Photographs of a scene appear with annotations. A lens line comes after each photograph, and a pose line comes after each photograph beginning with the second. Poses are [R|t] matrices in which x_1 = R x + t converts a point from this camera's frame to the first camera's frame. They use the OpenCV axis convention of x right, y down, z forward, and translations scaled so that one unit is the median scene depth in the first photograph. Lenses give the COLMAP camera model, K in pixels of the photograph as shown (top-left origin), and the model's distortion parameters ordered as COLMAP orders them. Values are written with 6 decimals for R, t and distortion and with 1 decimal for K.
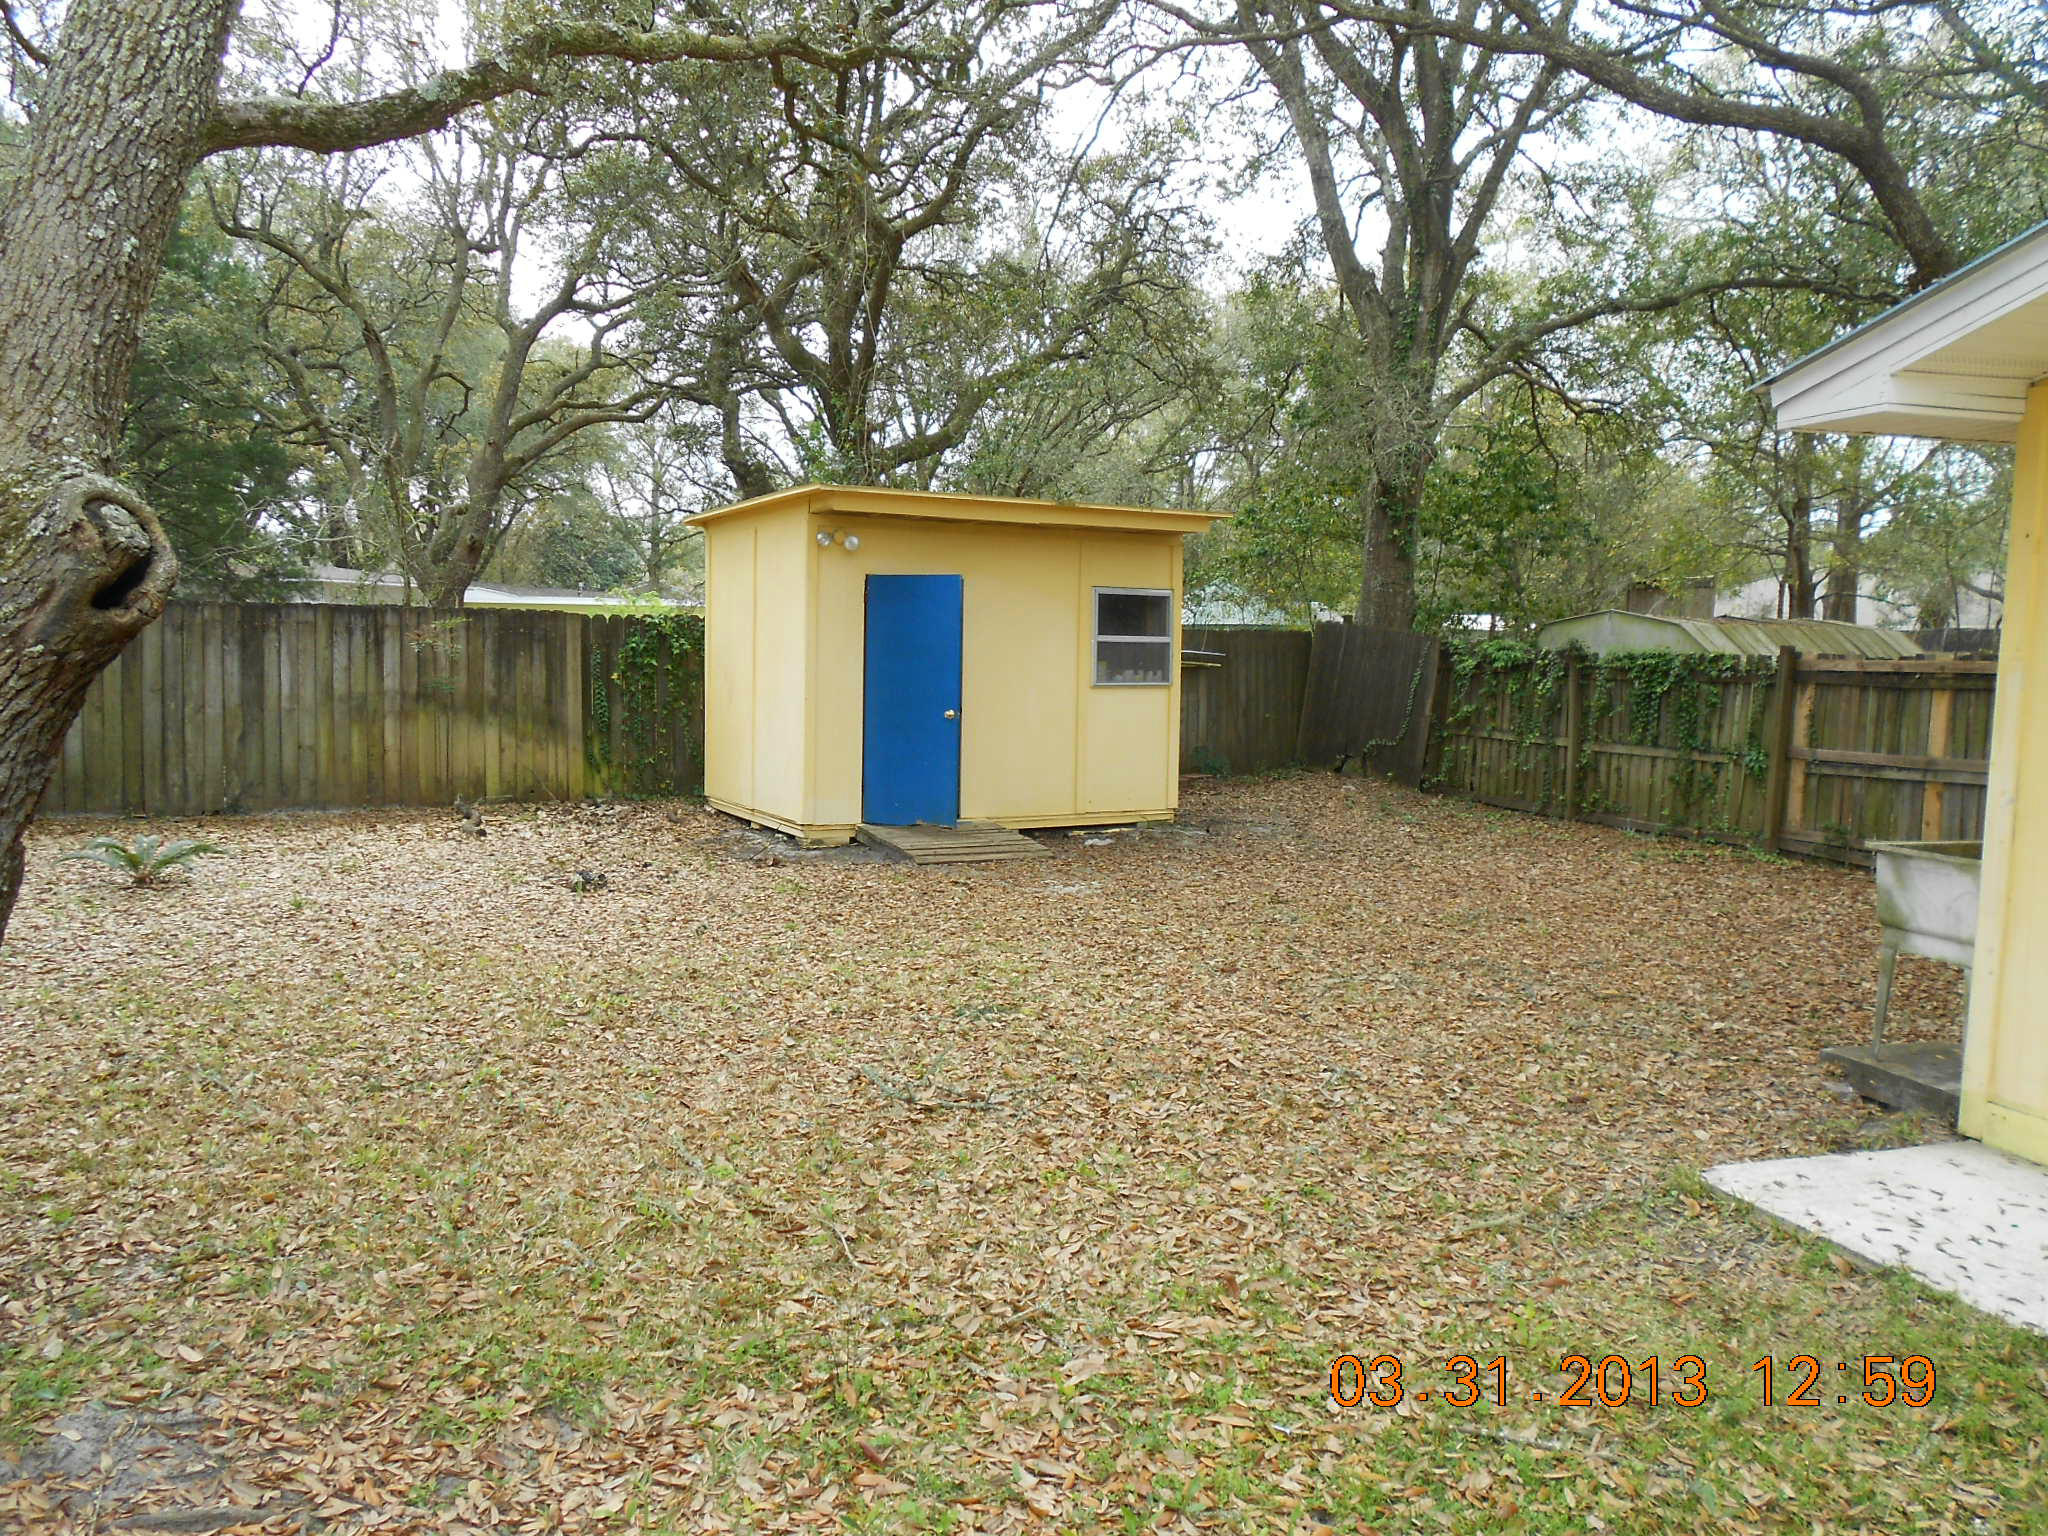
lens RADIAL K [[1526.1, 0, 1021.8], [0, 1526.1, 780.7], [0, 0, 1]] dist [0.009821, 0.005701]
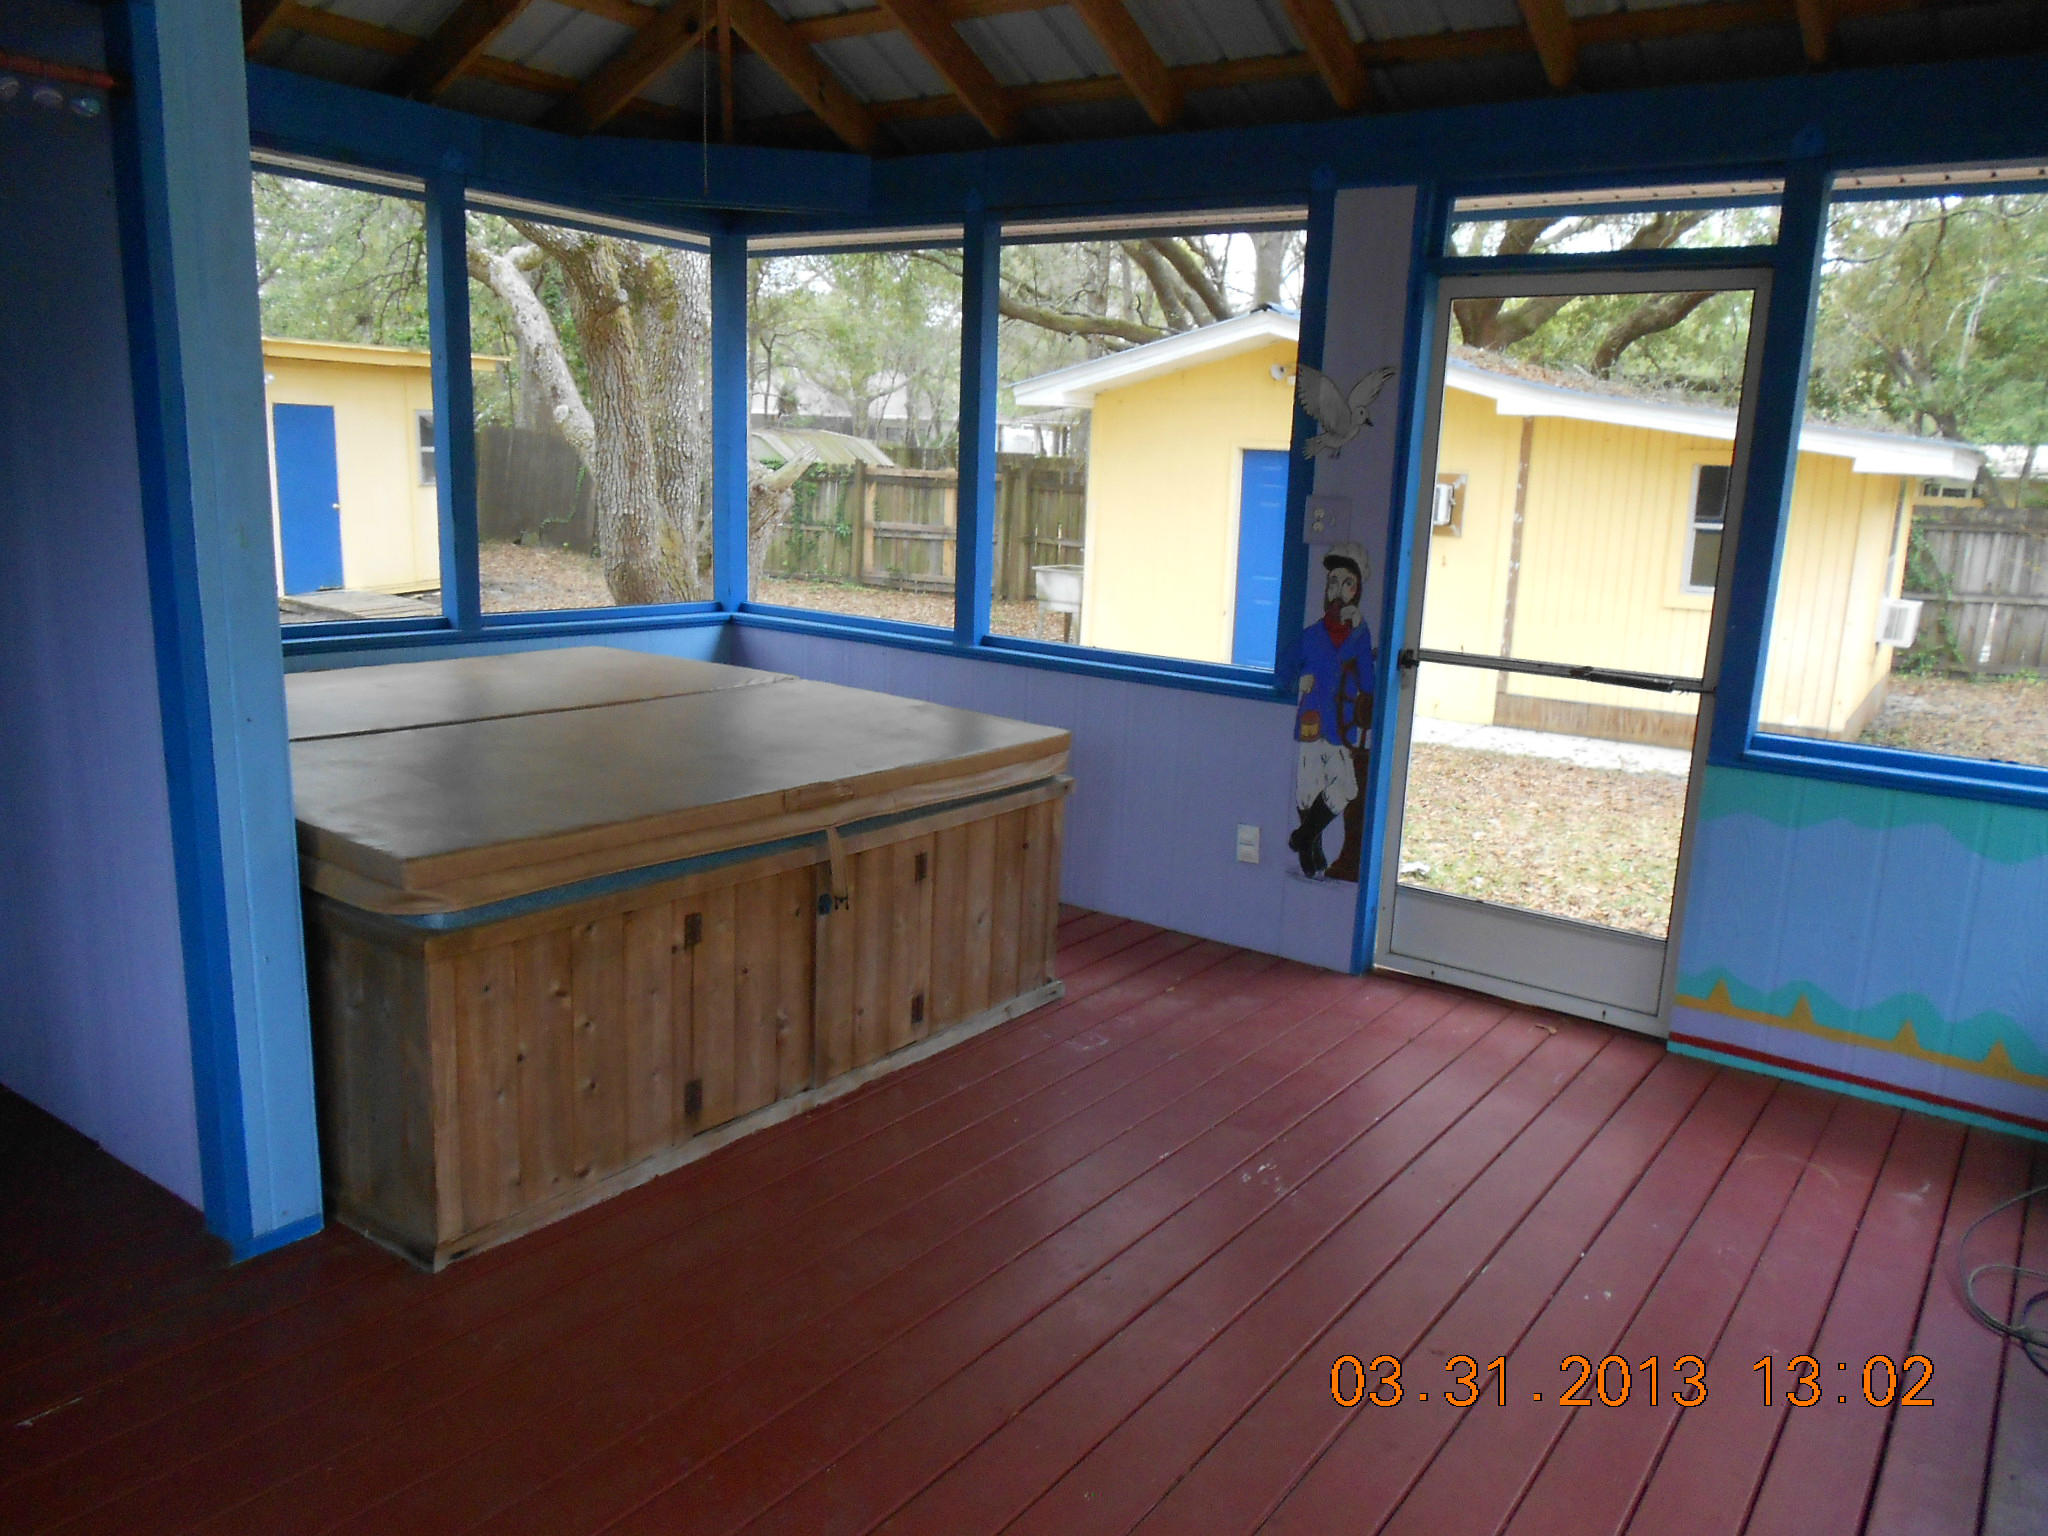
lens RADIAL K [[1526.1, 0, 1022.7], [0, 1526.1, 780.4], [0, 0, 1]] dist [0.009821, 0.005701]
pose [[0.746213, -0.129265, 0.653036, -0.502634], [0.027640, 0.986137, 0.163617, -0.010801], [-0.665133, -0.104043, 0.739441, -0.385131]]
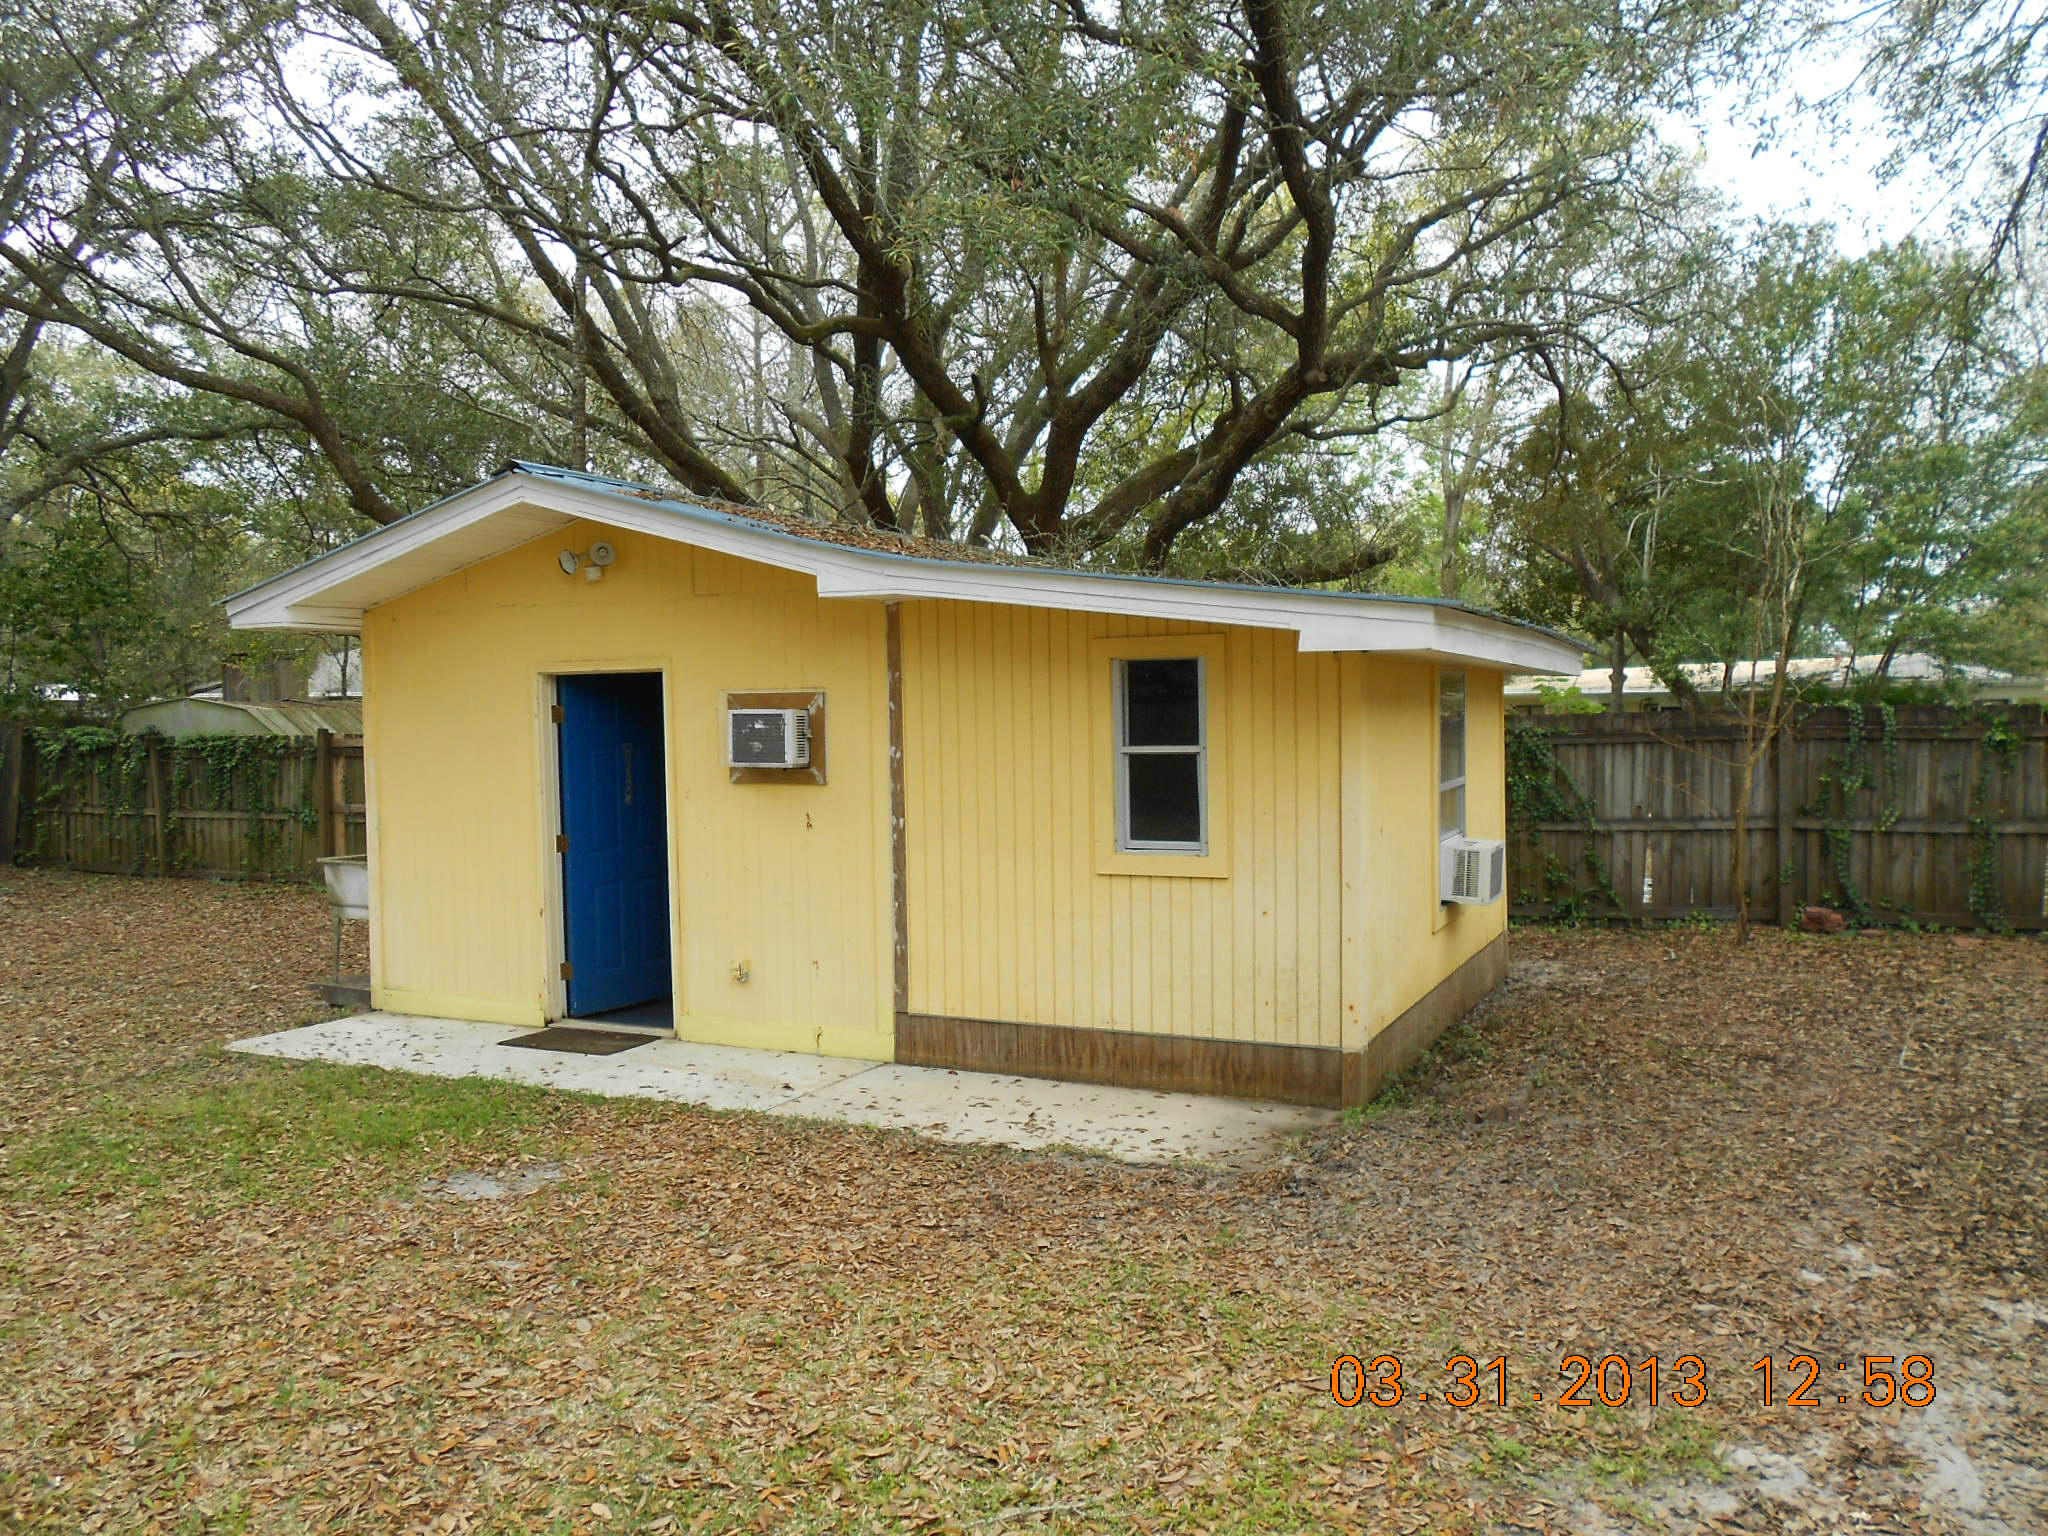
lens RADIAL K [[1526.1, 0, 1003.5], [0, 1526.1, 813.0], [0, 0, 1]] dist [0.009821, 0.005701]
pose [[0.670367, -0.069573, 0.738761, -0.092587], [0.082105, 0.996436, 0.019336, 0.008133], [-0.737473, 0.047694, 0.673691, -0.333161]]
